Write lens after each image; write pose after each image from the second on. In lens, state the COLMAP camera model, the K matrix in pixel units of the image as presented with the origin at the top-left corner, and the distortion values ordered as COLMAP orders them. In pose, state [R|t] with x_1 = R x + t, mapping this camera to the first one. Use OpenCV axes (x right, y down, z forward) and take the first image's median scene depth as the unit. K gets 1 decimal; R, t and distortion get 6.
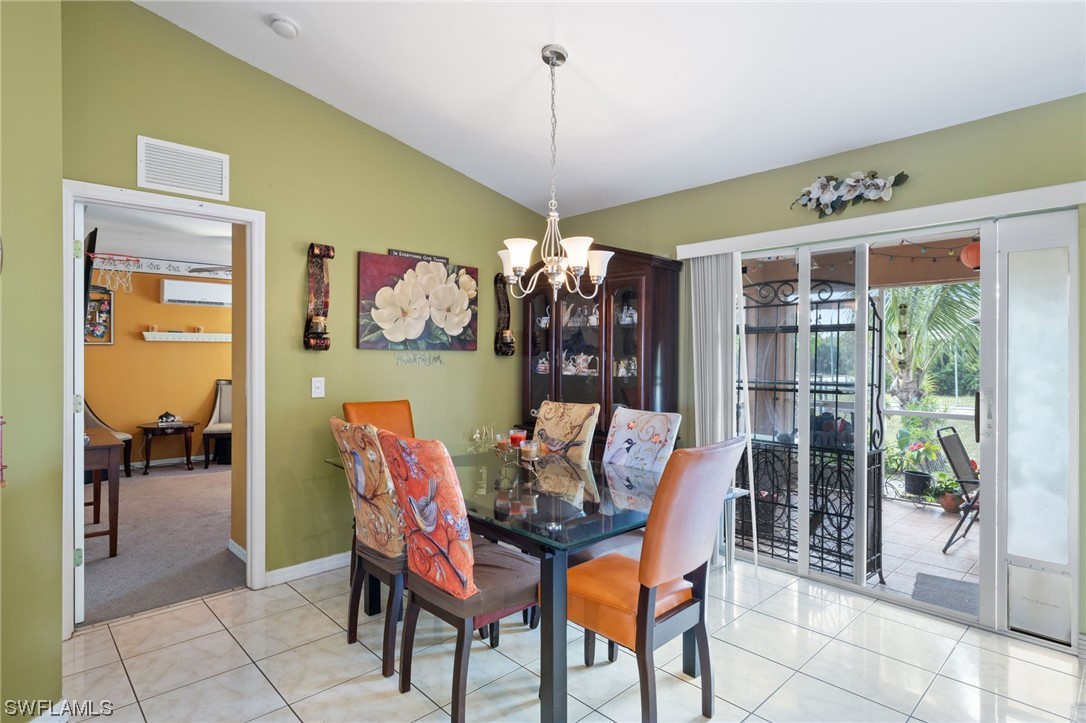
lens RADIAL K [[566.9, 0, 541.4], [0, 566.9, 362.7], [0, 0, 1]] dist [-0.001486, -0.000205]
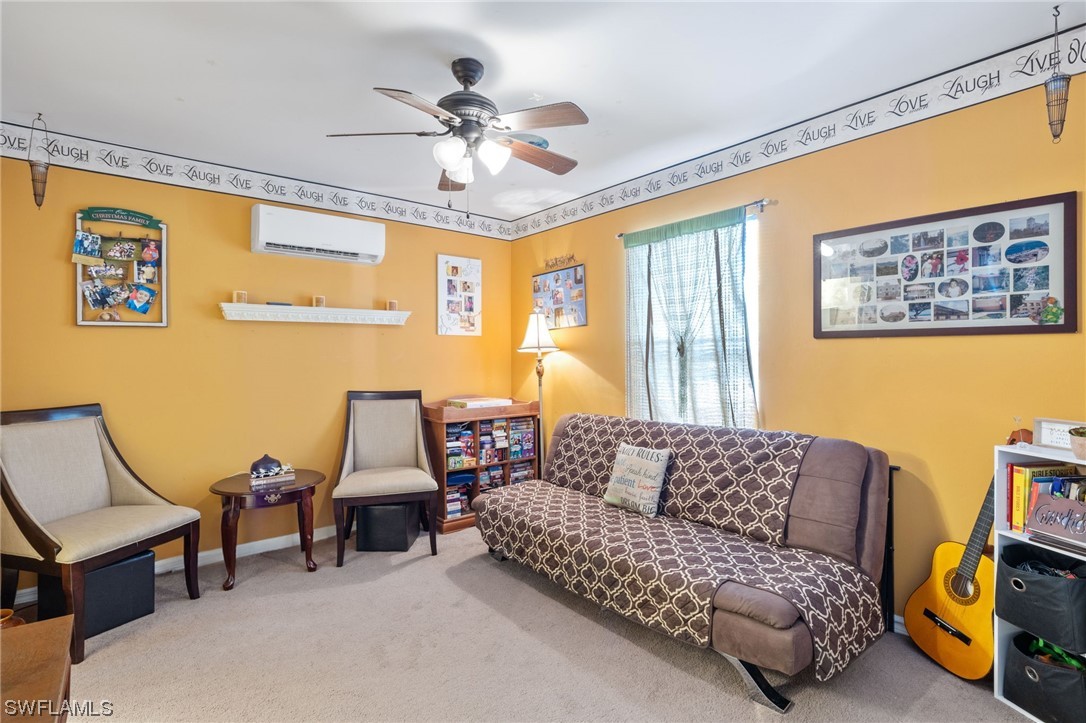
lens RADIAL K [[529.3, 0, 544.5], [0, 529.3, 358.0], [0, 0, 1]] dist [-0.017751, -0.000554]
pose [[0.996951, -0.008612, -0.077554, -0.374570], [0.008820, 0.999958, 0.002344, -0.002041], [0.077531, -0.003021, 0.996985, 0.547899]]
